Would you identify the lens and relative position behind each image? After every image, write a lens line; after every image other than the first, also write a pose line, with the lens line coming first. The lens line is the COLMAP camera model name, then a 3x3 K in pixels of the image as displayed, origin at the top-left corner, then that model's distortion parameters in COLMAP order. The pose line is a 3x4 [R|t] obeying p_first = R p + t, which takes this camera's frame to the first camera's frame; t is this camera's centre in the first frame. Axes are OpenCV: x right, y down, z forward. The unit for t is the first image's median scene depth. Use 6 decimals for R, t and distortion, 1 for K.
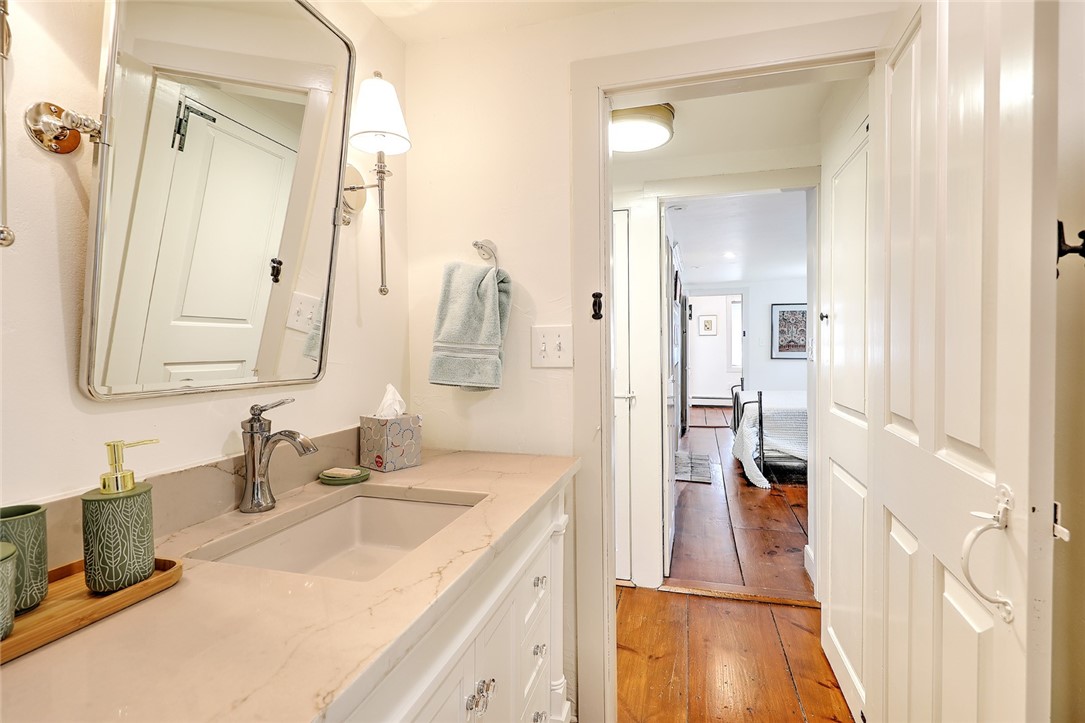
lens RADIAL K [[561.4, 0, 539.7], [0, 561.4, 361.7], [0, 0, 1]] dist [0.002752, -0.000743]
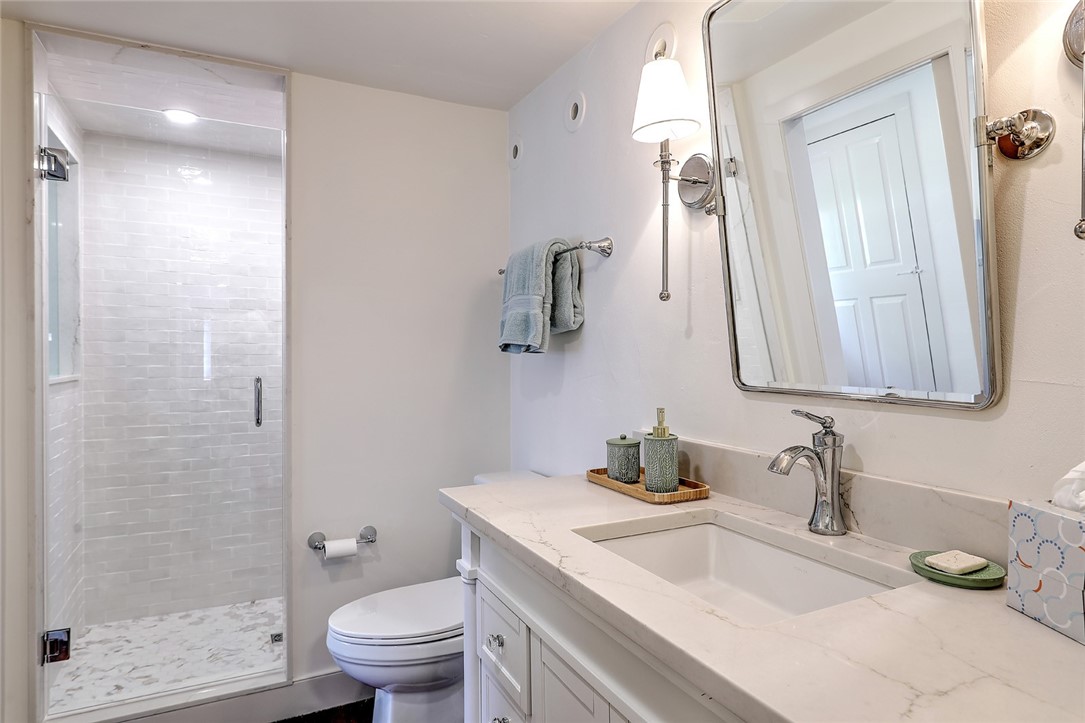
lens RADIAL K [[623.3, 0, 541.9], [0, 623.3, 356.3], [0, 0, 1]] dist [-0.000284, 0.000624]
pose [[-0.743094, 0.011372, -0.669091, 0.570466], [-0.014280, 0.999358, 0.032844, -0.052994], [0.669035, 0.033961, -0.742455, 1.589281]]
